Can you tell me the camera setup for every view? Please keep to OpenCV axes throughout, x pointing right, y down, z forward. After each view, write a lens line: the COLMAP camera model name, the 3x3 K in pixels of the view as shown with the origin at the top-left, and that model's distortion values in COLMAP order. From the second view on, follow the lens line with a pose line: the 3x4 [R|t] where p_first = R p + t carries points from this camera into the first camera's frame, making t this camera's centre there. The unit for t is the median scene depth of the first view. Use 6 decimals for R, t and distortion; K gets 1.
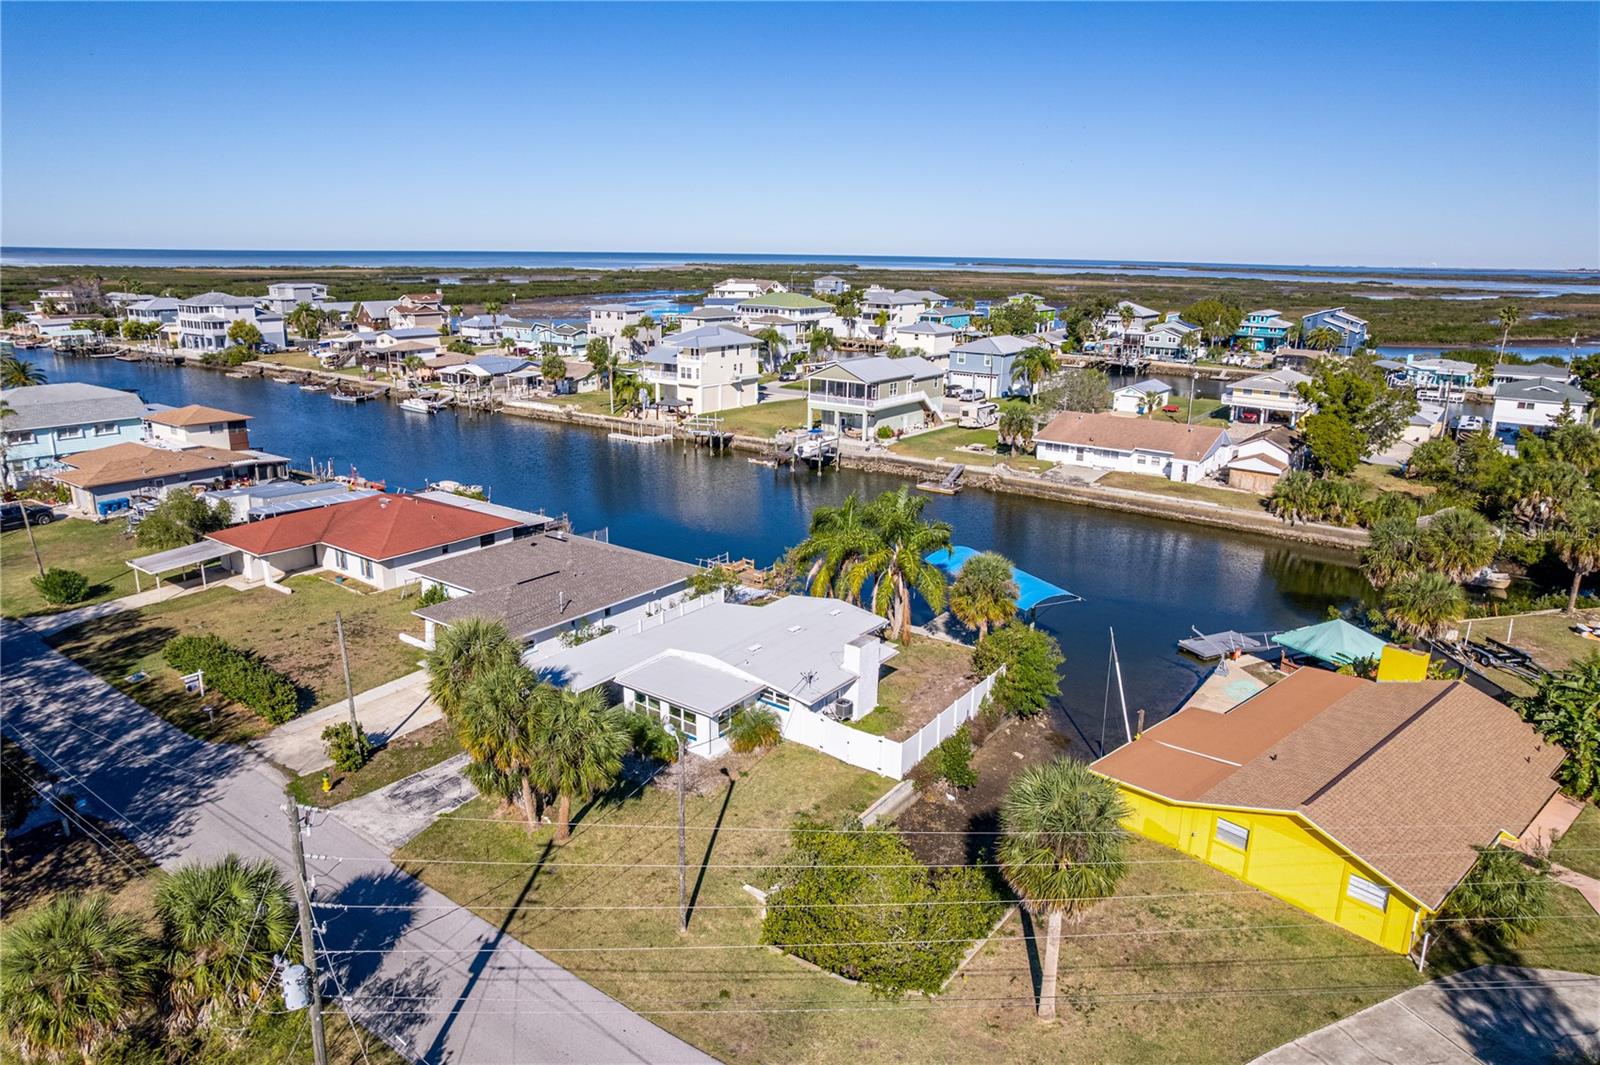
lens RADIAL K [[1028.9, 0, 795.8], [0, 1028.9, 519.3], [0, 0, 1]] dist [-0.077615, 0.070572]
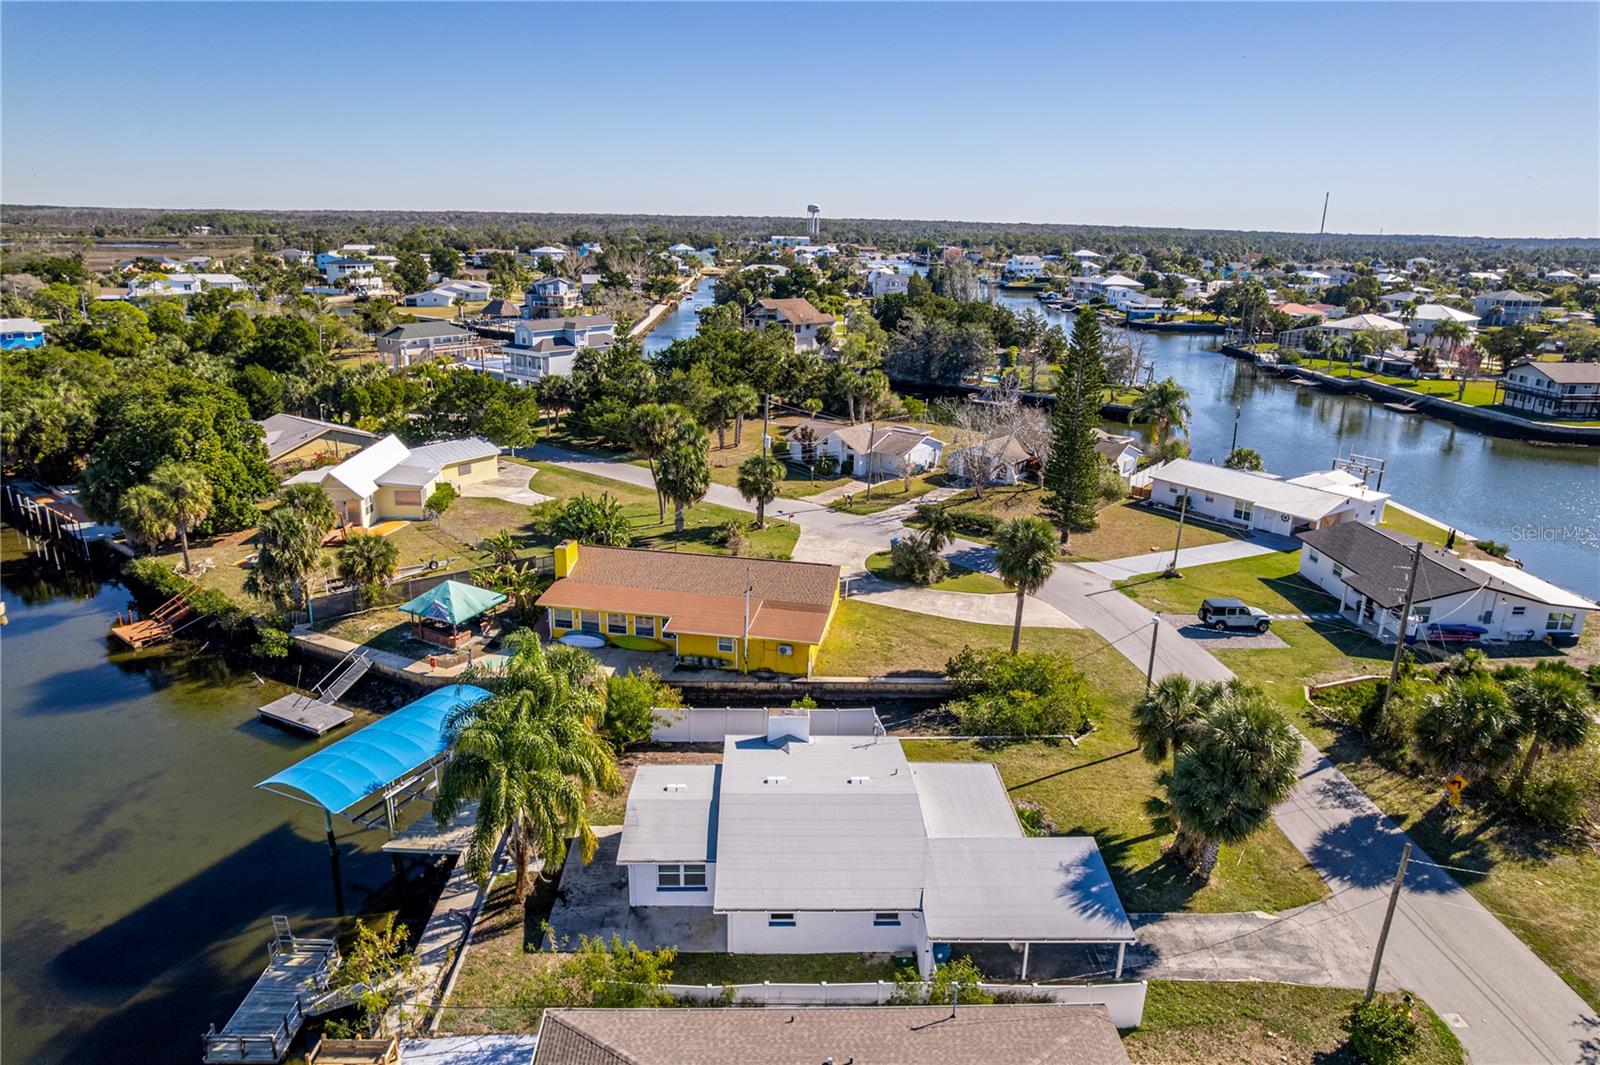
lens RADIAL K [[1028.9, 0, 795.8], [0, 1028.9, 519.3], [0, 0, 1]] dist [-0.077615, 0.070572]
pose [[-0.615718, -0.247751, 0.748005, -0.238744], [0.169949, 0.885188, 0.433082, -0.176108], [-0.769421, 0.393779, -0.502920, 0.578080]]
